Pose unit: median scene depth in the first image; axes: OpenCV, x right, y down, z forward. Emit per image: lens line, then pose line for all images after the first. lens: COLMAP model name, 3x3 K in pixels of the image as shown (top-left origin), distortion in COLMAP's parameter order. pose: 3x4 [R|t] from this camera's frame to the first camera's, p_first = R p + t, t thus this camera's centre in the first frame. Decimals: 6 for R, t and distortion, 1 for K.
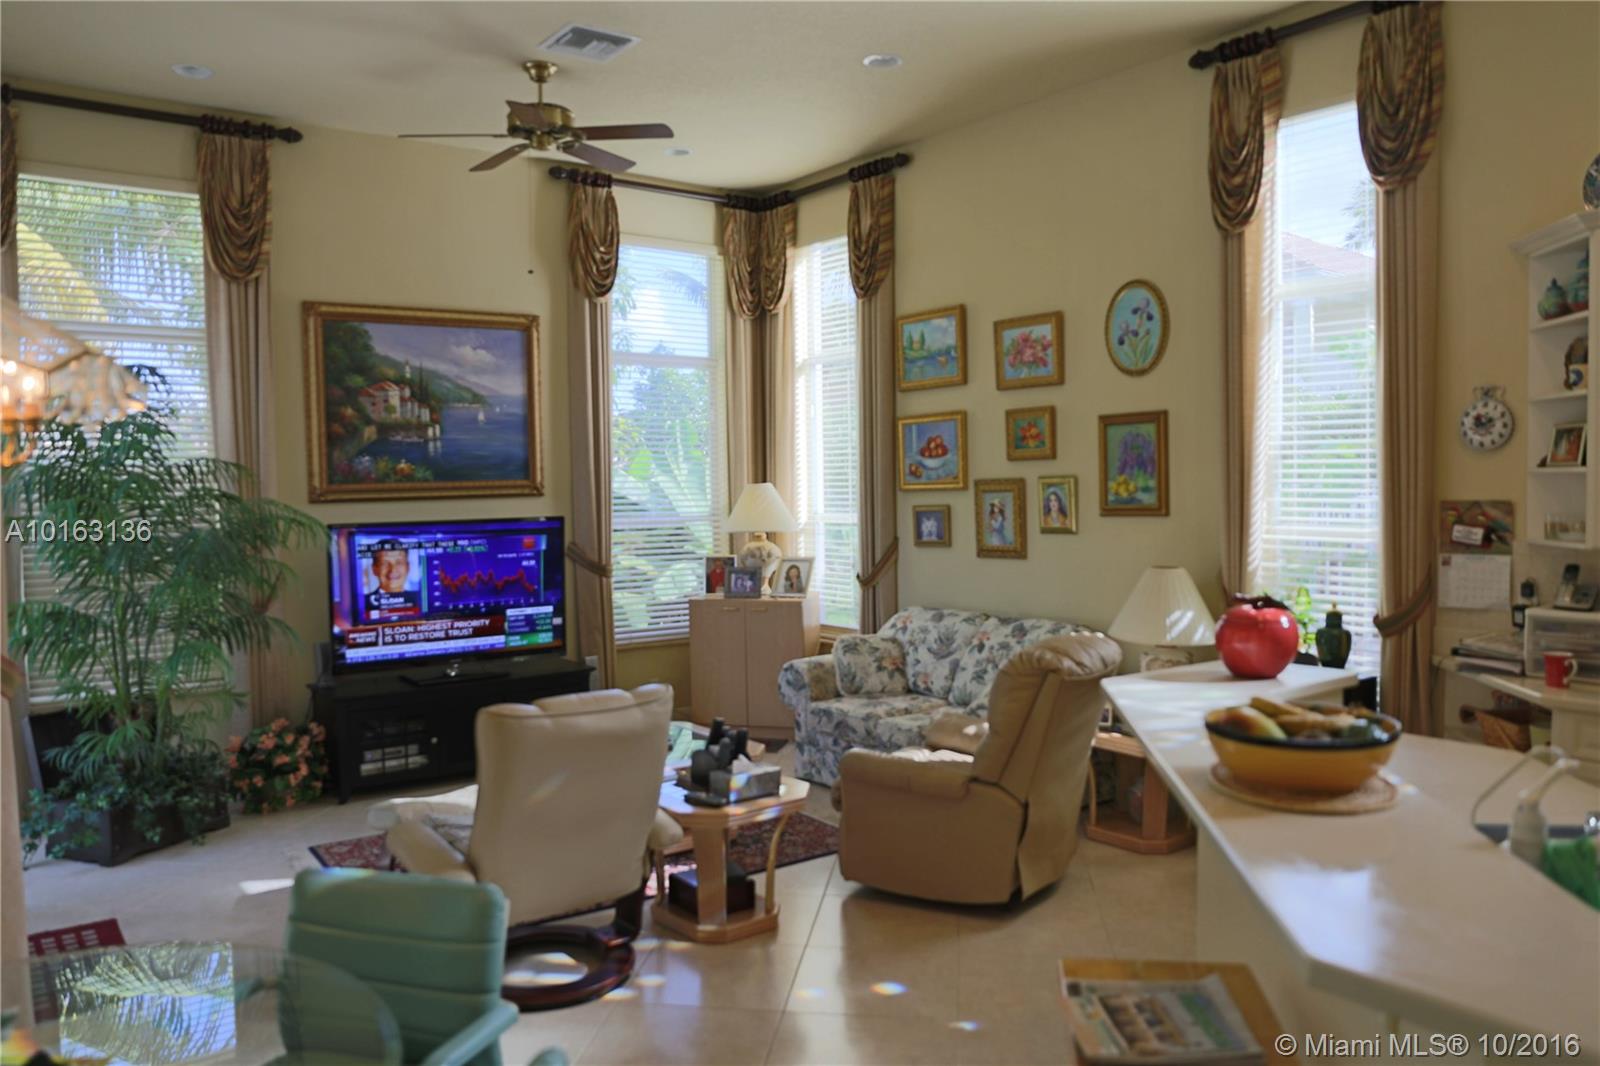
lens RADIAL K [[1168.2, 0, 794.5], [0, 1168.2, 532.1], [0, 0, 1]] dist [-0.108793, 0.088104]
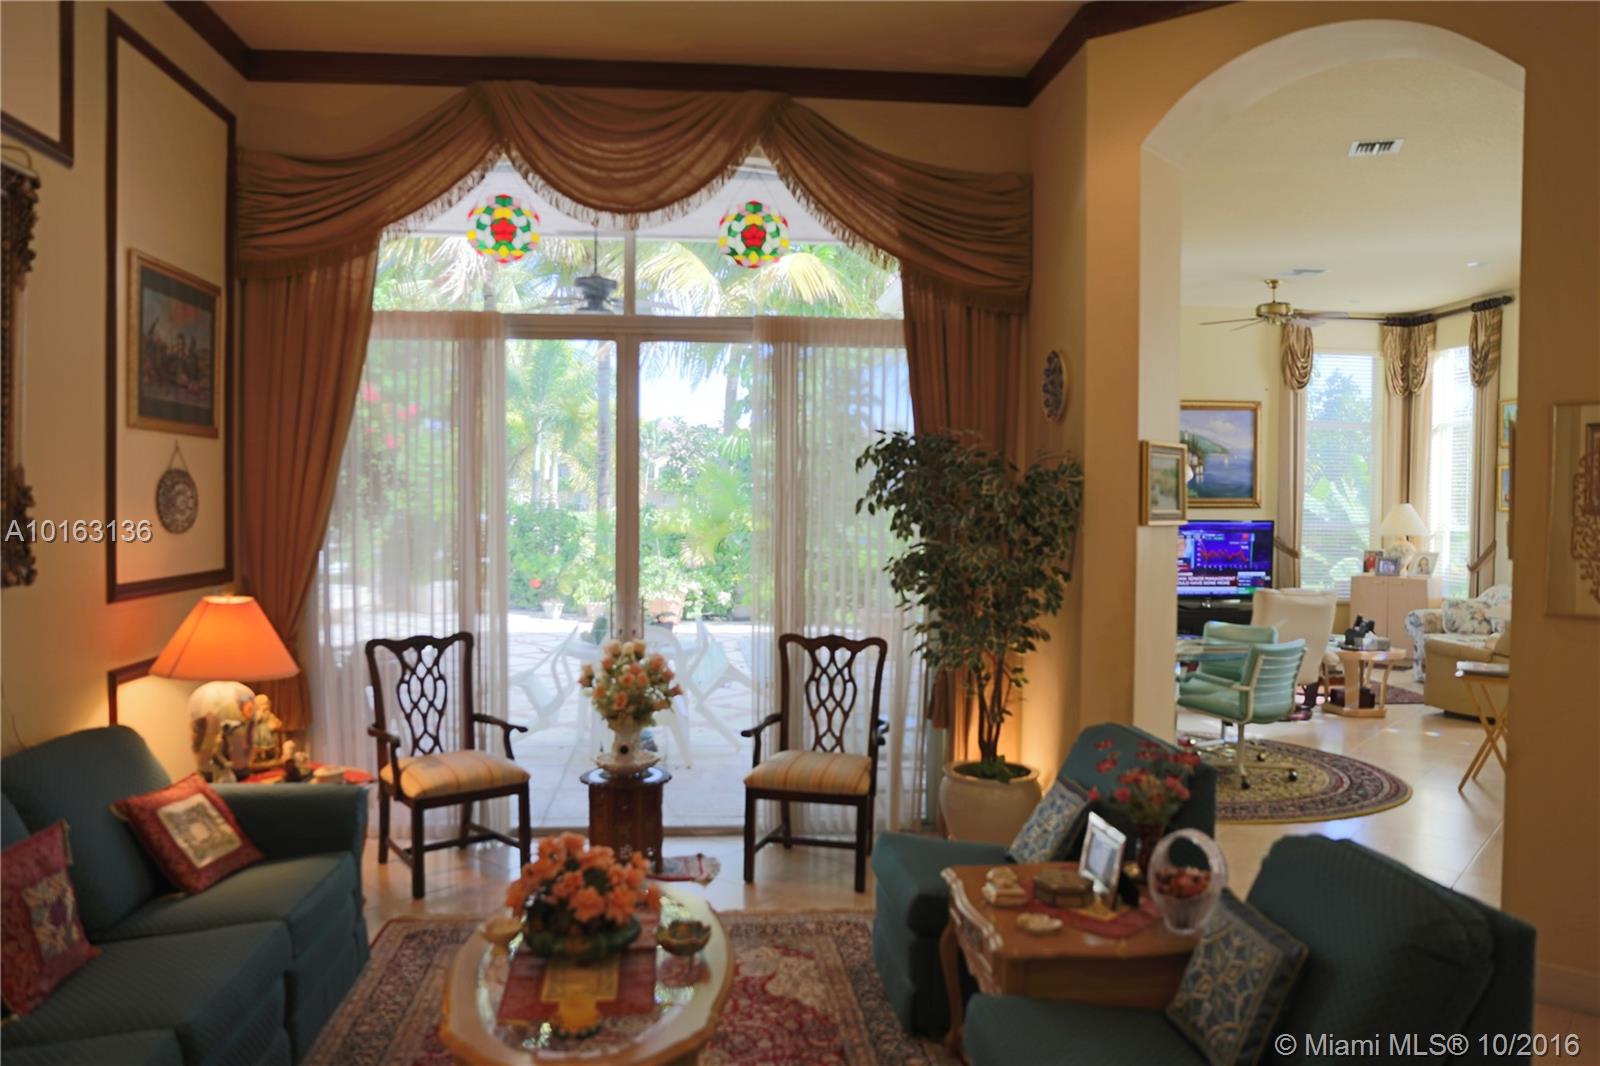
lens RADIAL K [[1168.2, 0, 794.5], [0, 1168.2, 532.1], [0, 0, 1]] dist [-0.108793, 0.088104]
pose [[0.849572, 0.037092, -0.526167, 0.096084], [-0.043926, 0.999035, -0.000497, 0.037008], [0.525641, 0.023534, 0.850381, -0.841104]]
